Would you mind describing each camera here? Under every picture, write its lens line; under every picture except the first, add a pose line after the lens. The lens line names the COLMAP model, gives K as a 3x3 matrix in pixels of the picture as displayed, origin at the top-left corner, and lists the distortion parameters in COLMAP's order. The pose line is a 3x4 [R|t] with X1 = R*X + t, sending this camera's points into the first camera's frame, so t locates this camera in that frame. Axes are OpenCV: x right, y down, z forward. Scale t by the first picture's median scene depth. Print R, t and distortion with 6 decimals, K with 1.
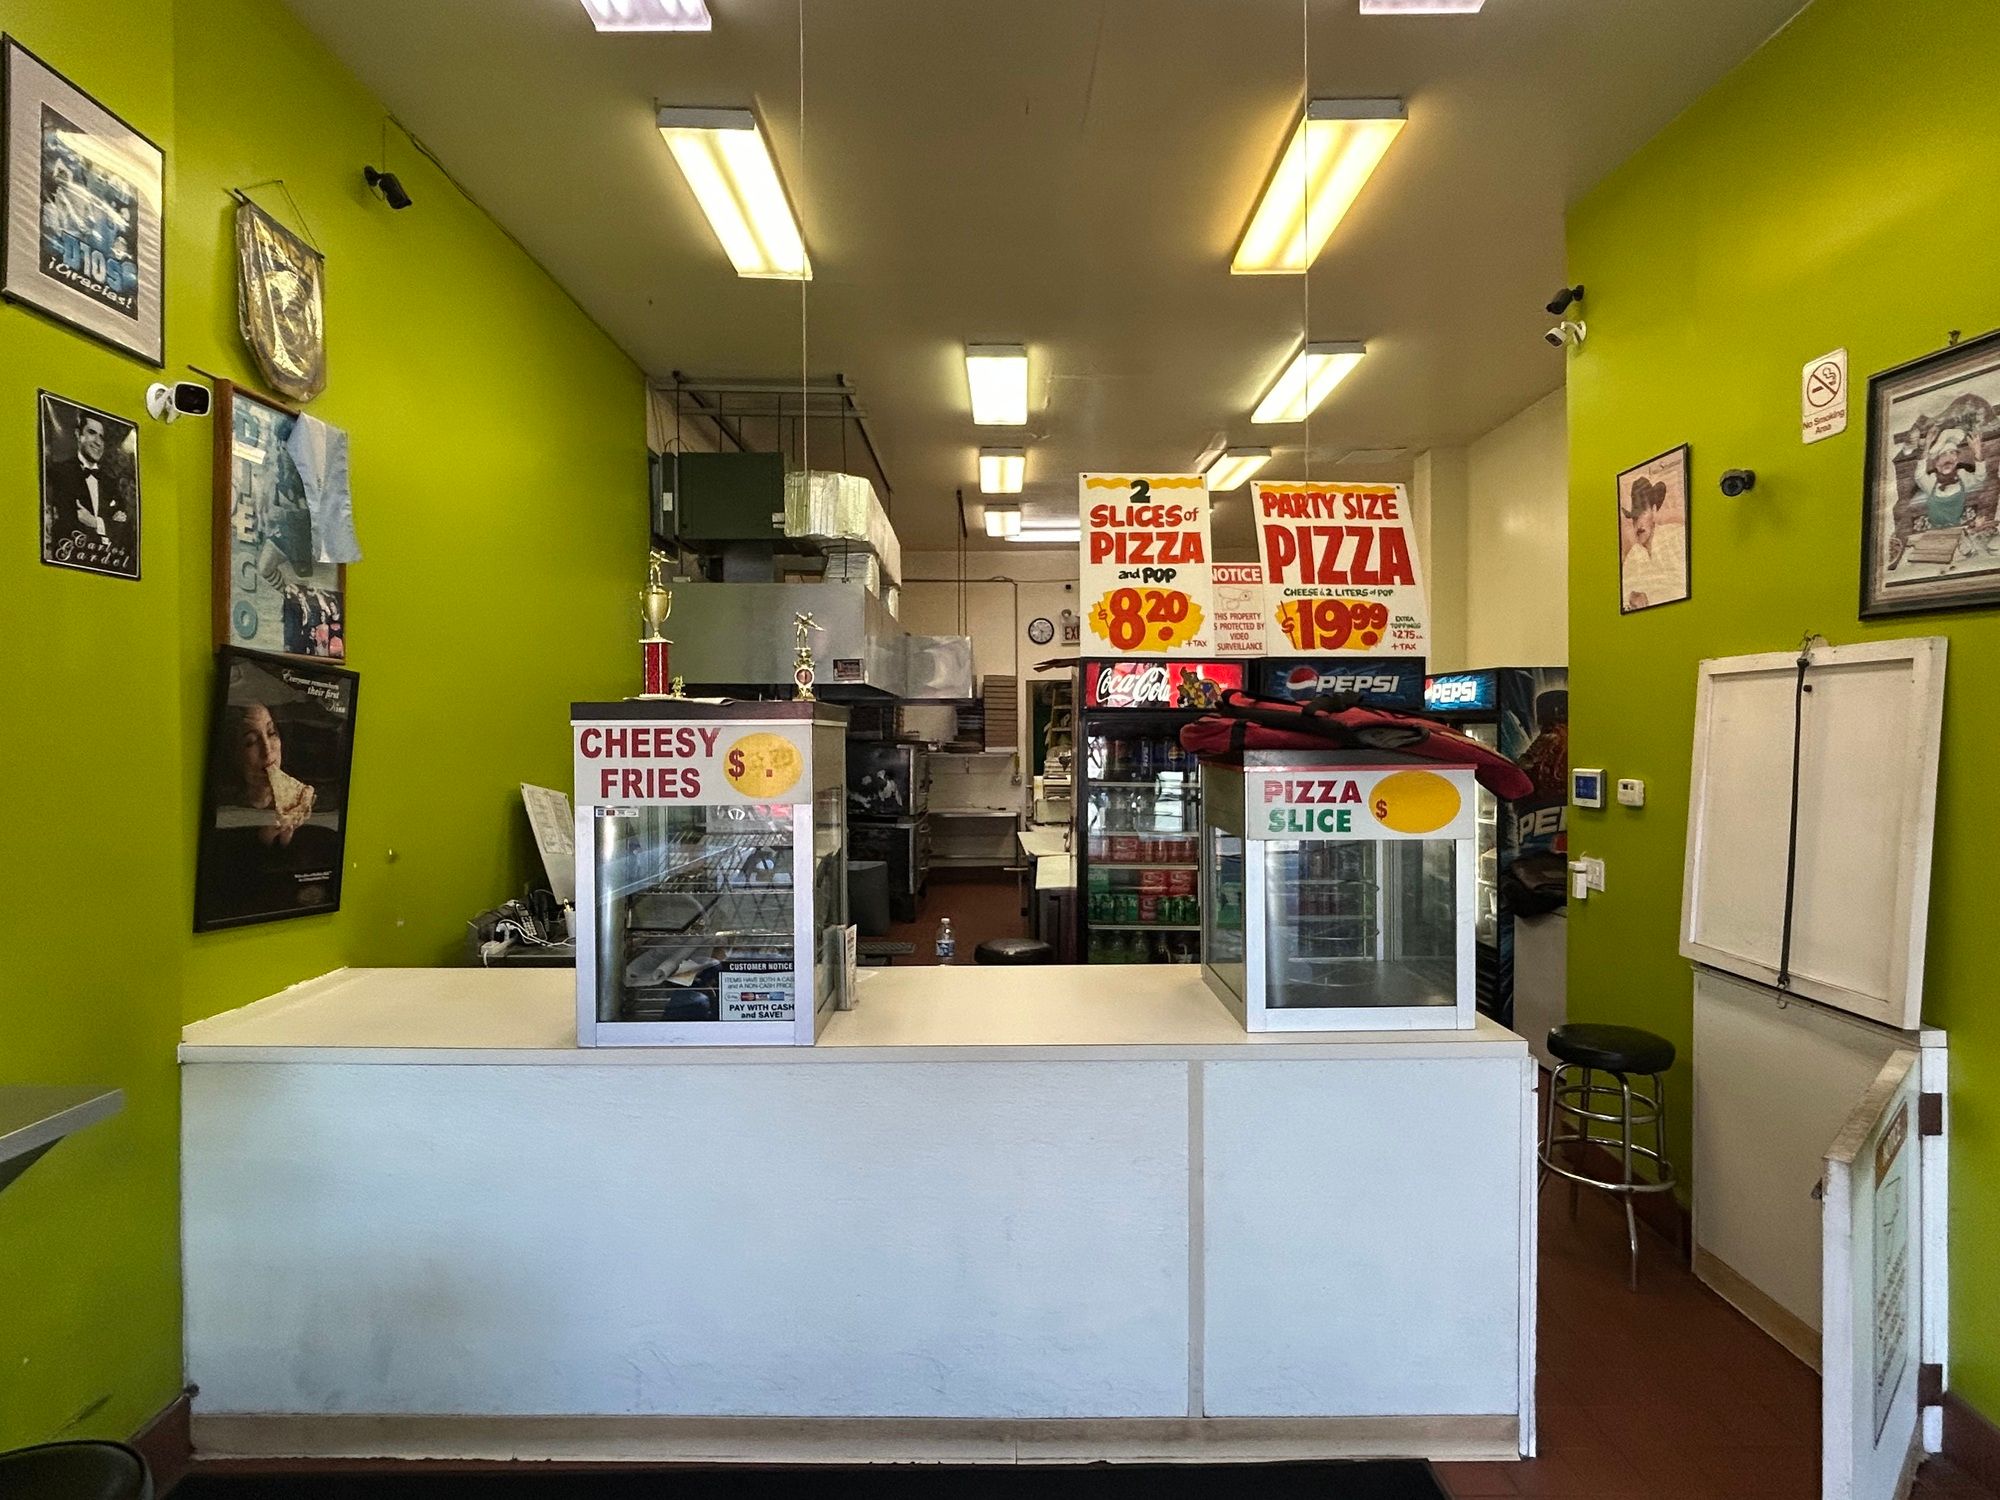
lens RADIAL K [[1056.8, 0, 995.1], [0, 1056.8, 745.6], [0, 0, 1]] dist [0.003863, 0.001642]
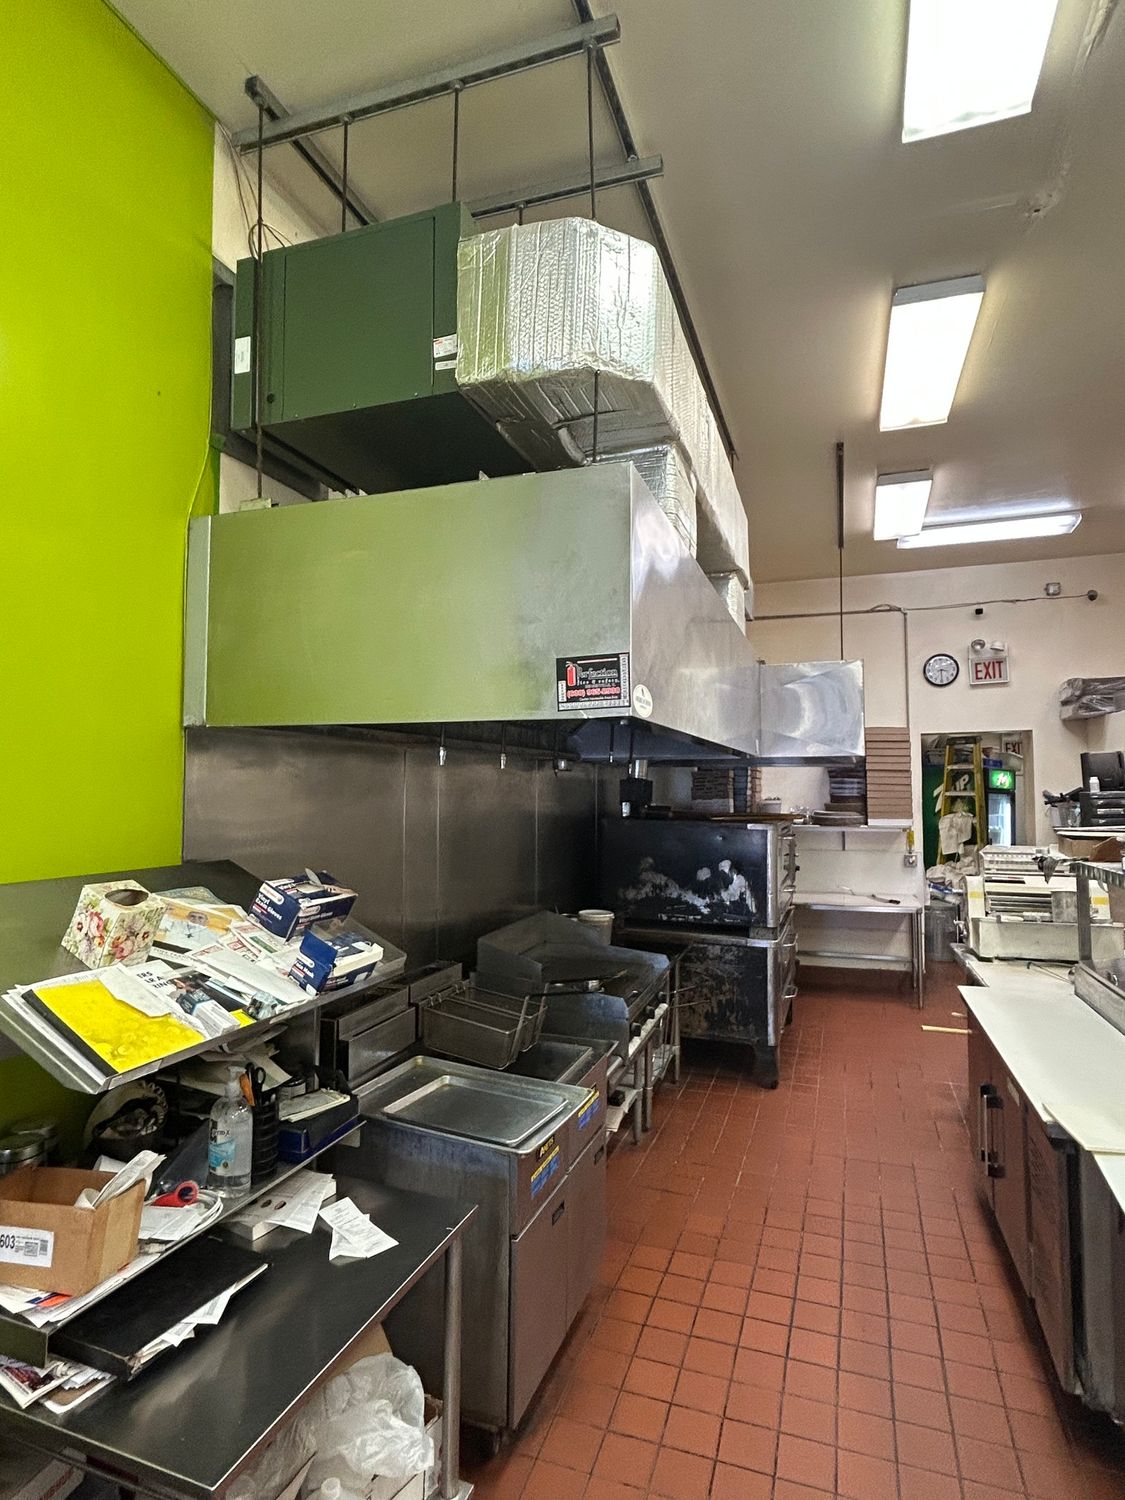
lens RADIAL K [[792.6, 0, 569.3], [0, 792.6, 743.3], [0, 0, 1]] dist [0.003863, 0.001642]
pose [[0.945302, -0.015271, -0.325839, -0.053360], [-0.006195, 0.997883, -0.064741, -0.030789], [0.326138, 0.063218, 0.943206, 0.754932]]
